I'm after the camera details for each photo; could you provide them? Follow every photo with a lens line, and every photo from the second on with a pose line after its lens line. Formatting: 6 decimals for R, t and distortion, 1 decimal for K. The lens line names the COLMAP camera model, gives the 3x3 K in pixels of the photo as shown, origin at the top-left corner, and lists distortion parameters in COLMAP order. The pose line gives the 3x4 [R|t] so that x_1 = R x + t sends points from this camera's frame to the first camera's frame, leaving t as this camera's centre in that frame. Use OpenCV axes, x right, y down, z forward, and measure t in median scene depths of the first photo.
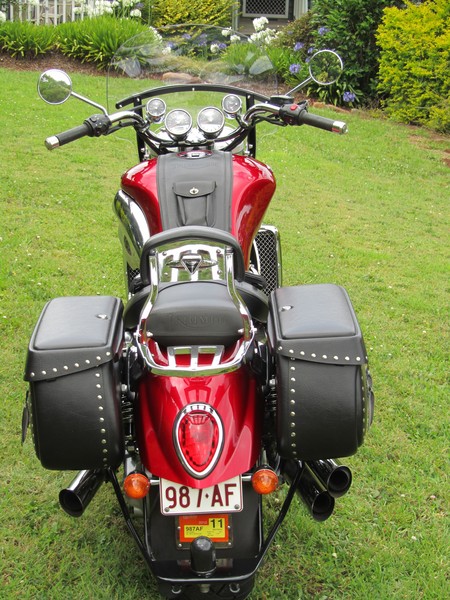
lens RADIAL K [[1232.9, 0, 224.3], [0, 1232.9, 299.9], [0, 0, 1]] dist [-0.124756, 0.000000]
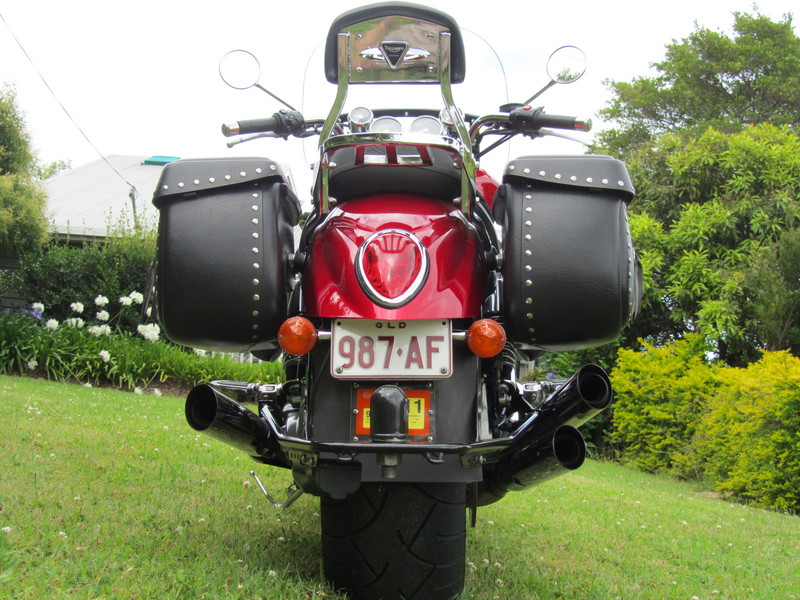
lens RADIAL K [[1321.2, 0, 402.0], [0, 1321.2, 299.6], [0, 0, 1]] dist [-0.100348, 0.000000]
pose [[0.998728, 0.036191, -0.035095, 0.008284], [-0.046306, 0.933774, -0.354854, 0.280463], [0.019928, 0.356028, 0.934263, 0.224239]]
